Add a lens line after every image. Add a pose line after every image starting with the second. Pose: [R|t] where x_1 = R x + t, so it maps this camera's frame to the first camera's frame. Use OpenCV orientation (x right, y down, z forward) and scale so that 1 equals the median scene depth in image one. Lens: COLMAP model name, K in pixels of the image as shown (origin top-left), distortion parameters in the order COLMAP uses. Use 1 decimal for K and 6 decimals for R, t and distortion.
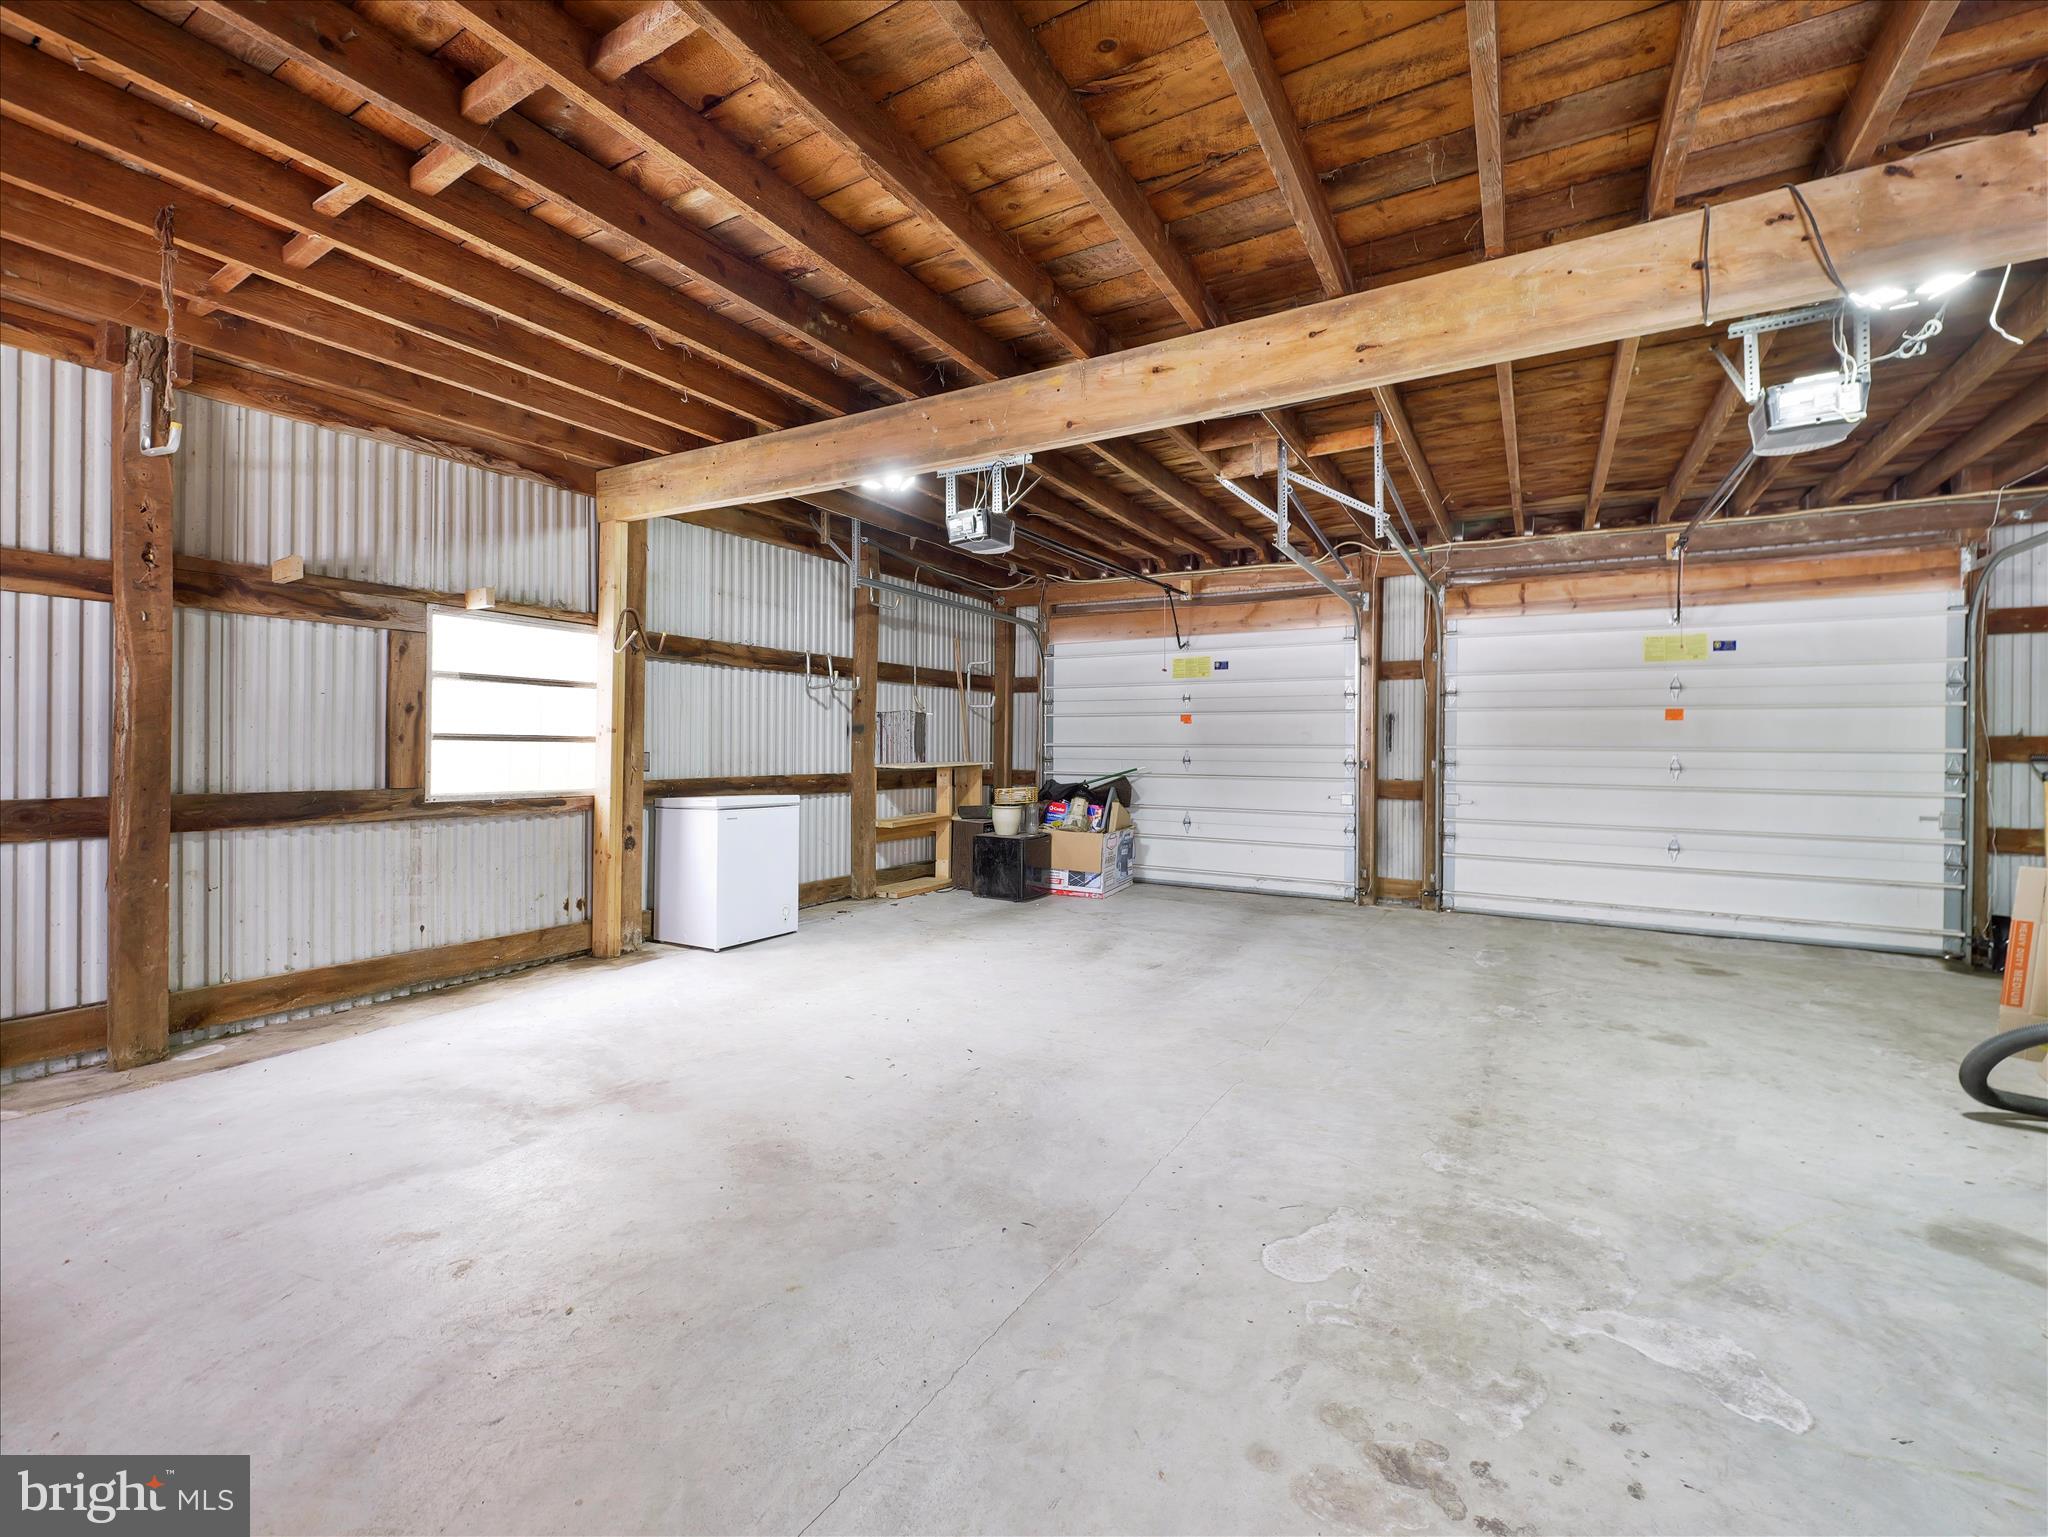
lens RADIAL K [[859.3, 0, 1040.6], [0, 859.3, 742.7], [0, 0, 1]] dist [-0.000986, 0.000127]
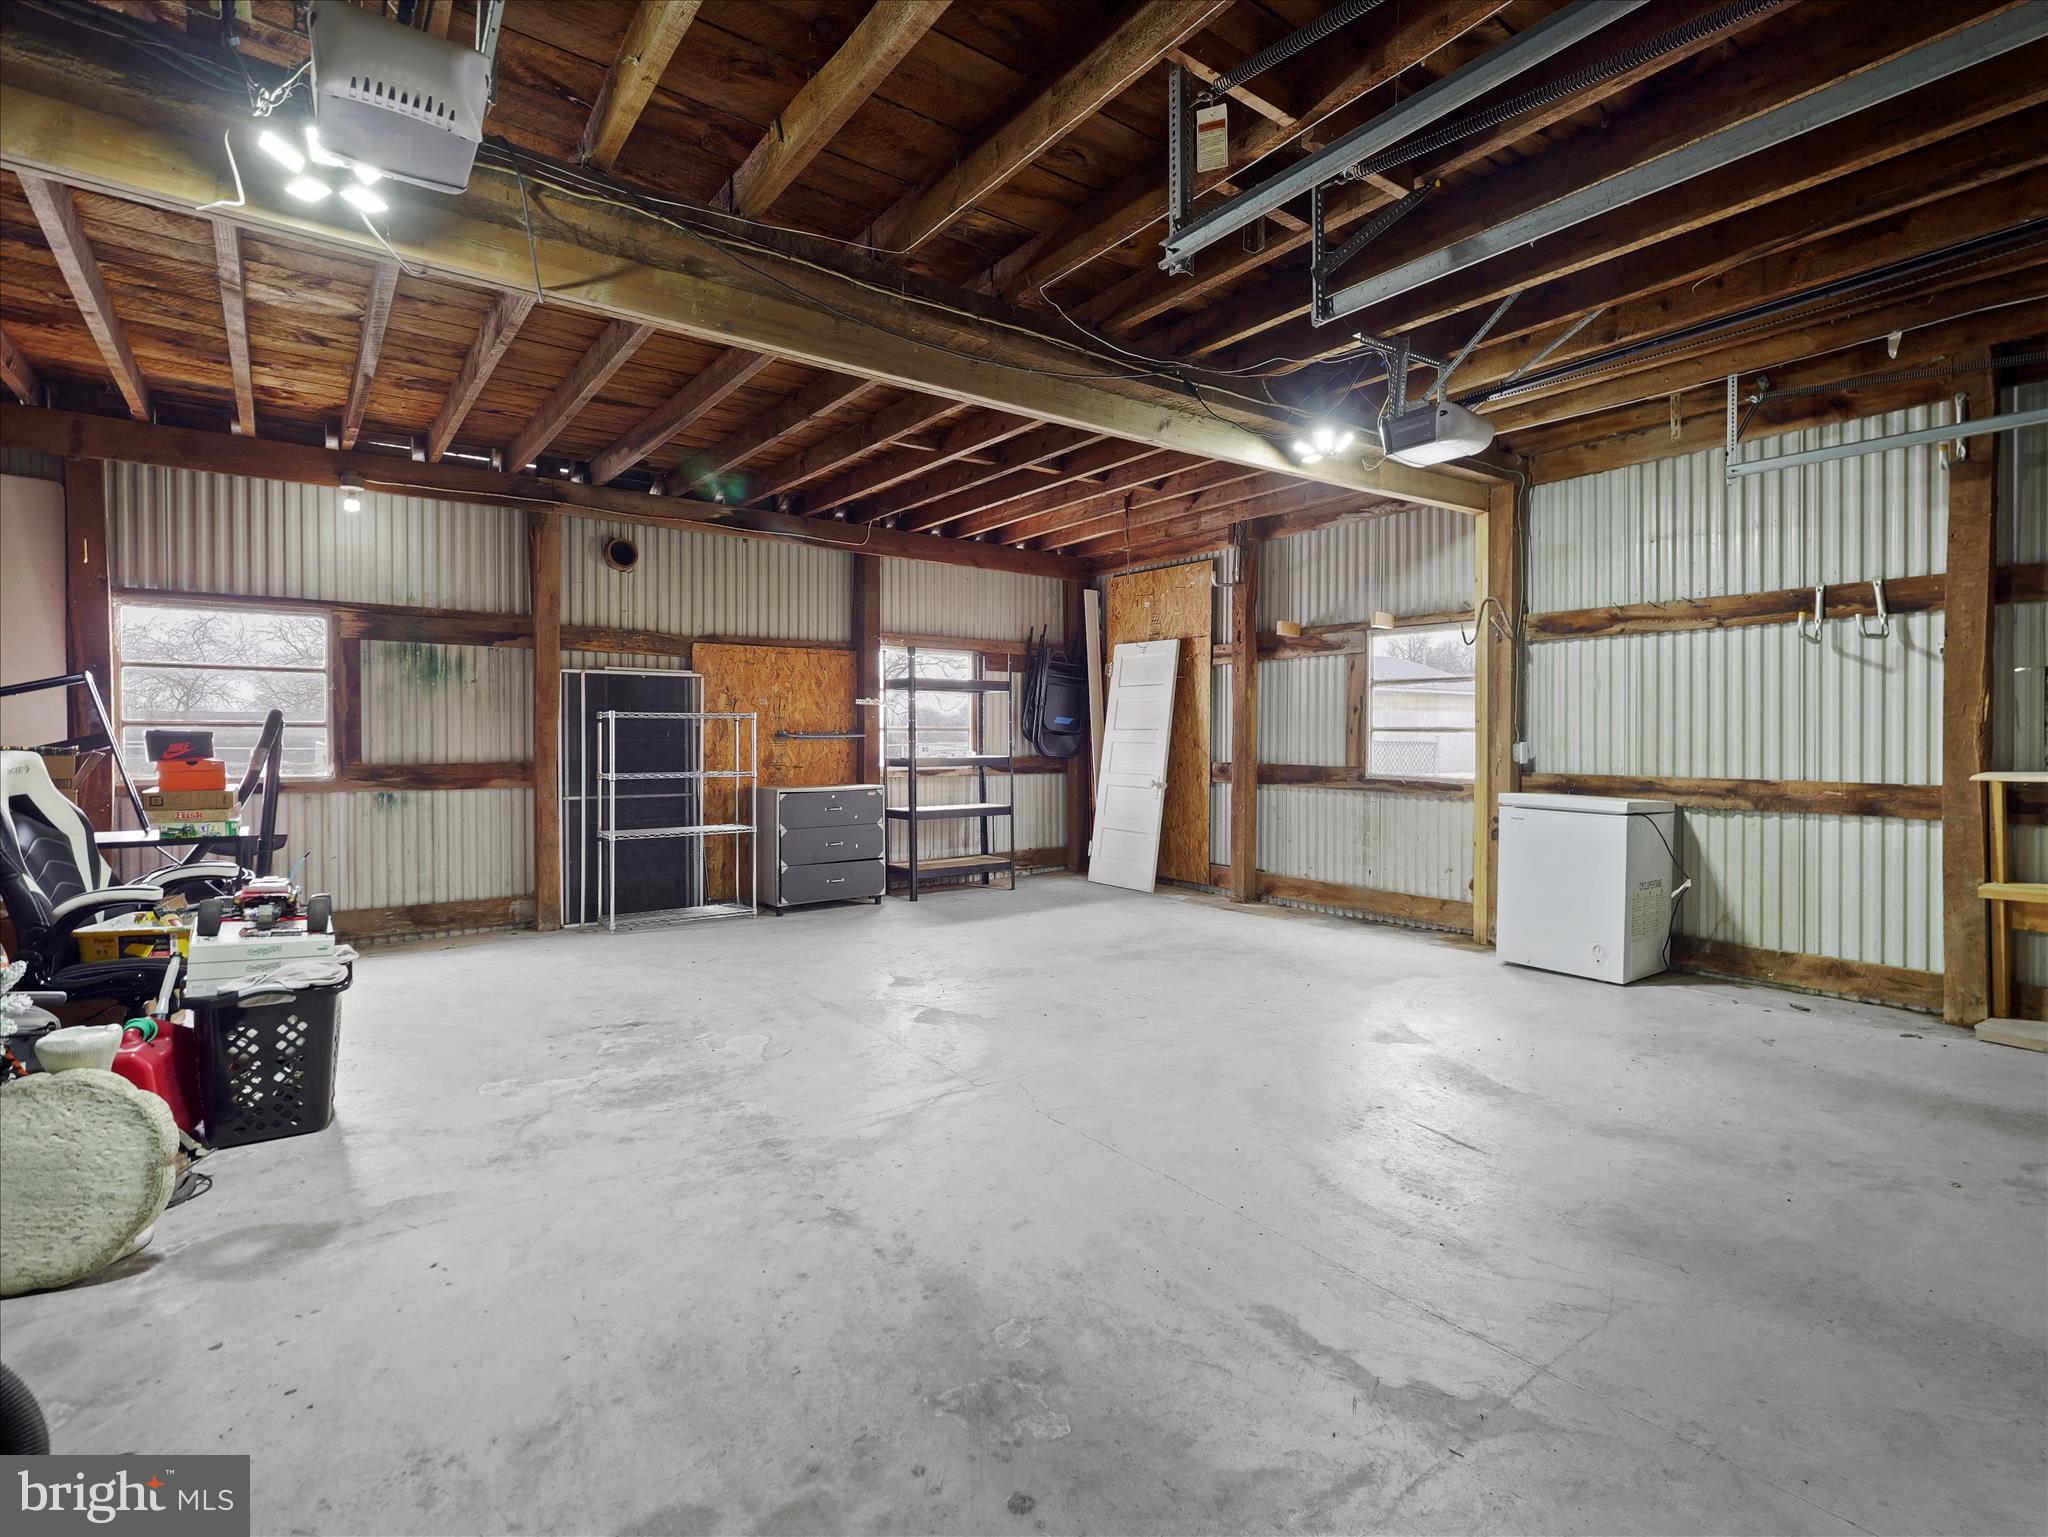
lens RADIAL K [[961.3, 0, 1024.0], [0, 961.3, 768.5], [0, 0, 1]] dist [0.000306, -0.011112]
pose [[-0.397233, 0.023887, -0.917407, 1.296764], [-0.000881, 0.999651, 0.026410, 0.021585], [0.917718, 0.011299, -0.397073, 1.623776]]
